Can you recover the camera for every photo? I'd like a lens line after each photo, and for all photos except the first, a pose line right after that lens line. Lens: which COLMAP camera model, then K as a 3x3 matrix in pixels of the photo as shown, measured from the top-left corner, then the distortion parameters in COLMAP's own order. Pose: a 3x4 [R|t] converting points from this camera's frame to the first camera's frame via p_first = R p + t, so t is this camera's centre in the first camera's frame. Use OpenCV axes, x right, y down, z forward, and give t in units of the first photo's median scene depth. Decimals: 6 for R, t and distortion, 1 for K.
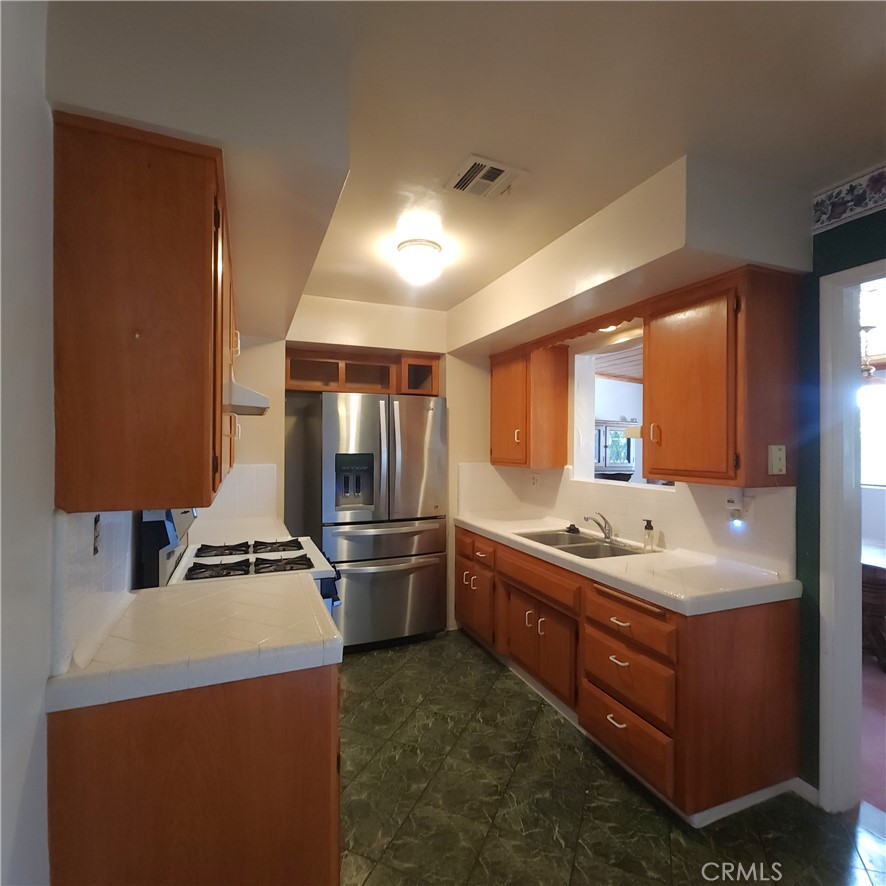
lens RADIAL K [[482.0, 0, 440.1], [0, 482.0, 442.7], [0, 0, 1]] dist [0.000484, -0.000788]
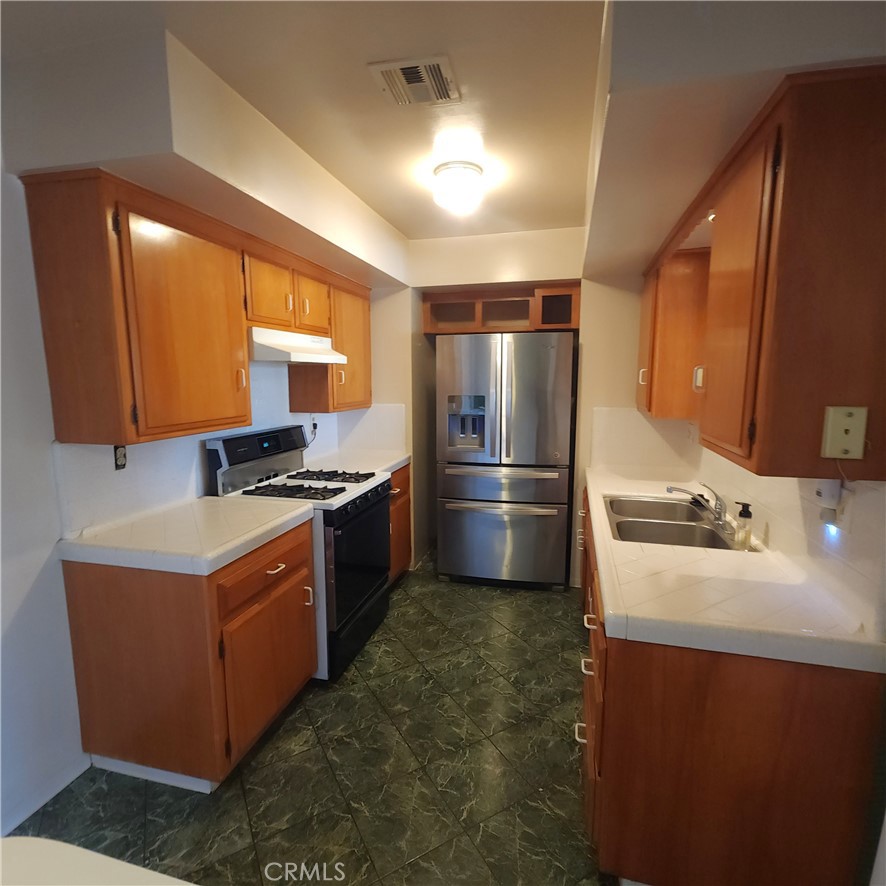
lens RADIAL K [[482.0, 0, 440.1], [0, 482.0, 442.7], [0, 0, 1]] dist [0.000484, -0.000788]
pose [[0.800582, 0.075905, -0.594396, 0.525323], [0.010012, 0.990112, 0.139922, -0.029070], [0.599140, -0.117970, 0.791906, 0.215075]]
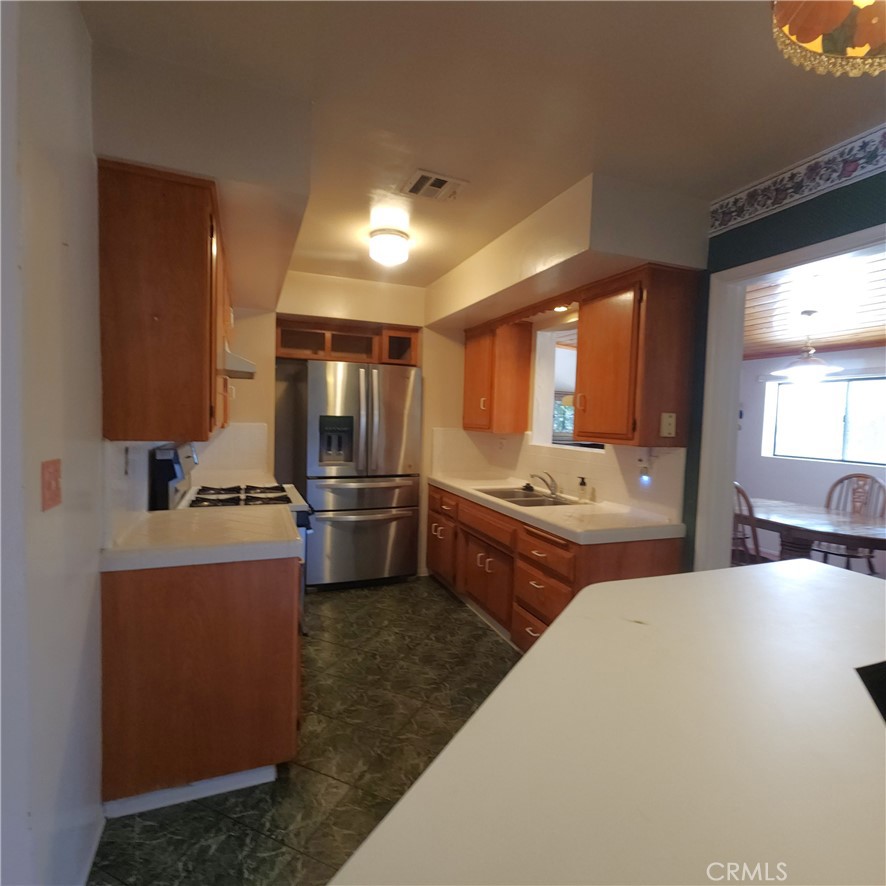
lens RADIAL K [[500.7, 0, 440.9], [0, 500.7, 444.3], [0, 0, 1]] dist [-0.000787, 0.000093]
pose [[0.999620, 0.024996, -0.011621, 0.109995], [-0.024266, 0.997948, 0.059261, 0.018461], [0.013079, -0.058957, 0.998175, -0.224689]]
